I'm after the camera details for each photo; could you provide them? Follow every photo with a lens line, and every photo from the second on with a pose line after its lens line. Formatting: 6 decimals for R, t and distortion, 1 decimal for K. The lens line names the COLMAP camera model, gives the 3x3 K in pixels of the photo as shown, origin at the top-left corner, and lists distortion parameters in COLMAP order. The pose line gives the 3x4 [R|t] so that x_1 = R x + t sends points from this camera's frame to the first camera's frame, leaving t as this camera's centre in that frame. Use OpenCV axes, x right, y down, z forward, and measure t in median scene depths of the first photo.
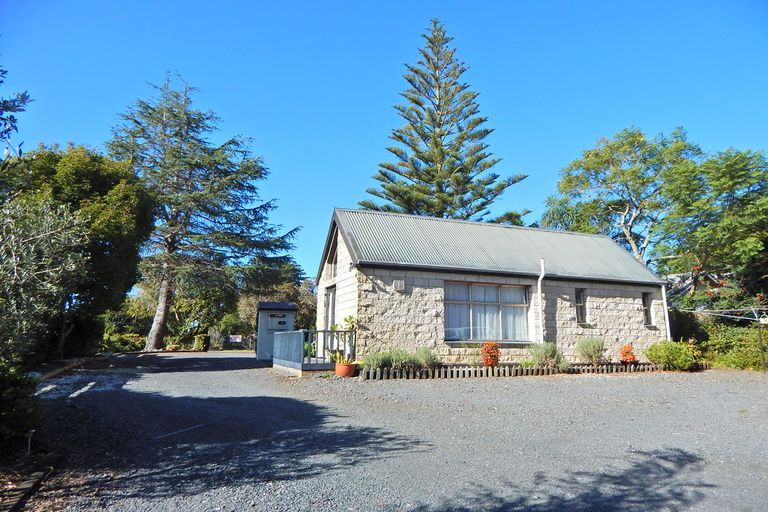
lens RADIAL K [[480.7, 0, 384.0], [0, 480.7, 256.0], [0, 0, 1]] dist [-0.001207, 0.000580]
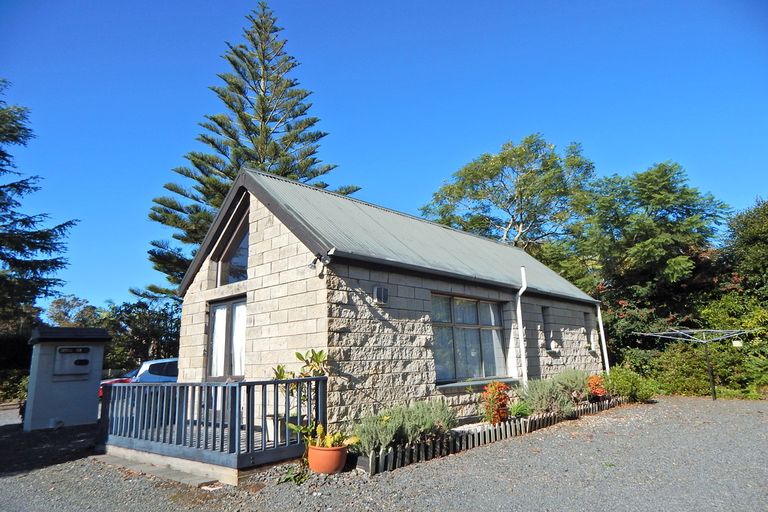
lens RADIAL K [[500.7, 0, 383.9], [0, 500.7, 241.4], [0, 0, 1]] dist [-0.025046, 0.049201]
pose [[0.900493, 0.067502, 0.429599, -0.213596], [-0.035160, 0.995946, -0.082793, 0.039798], [-0.433447, 0.059450, 0.899216, 0.384994]]
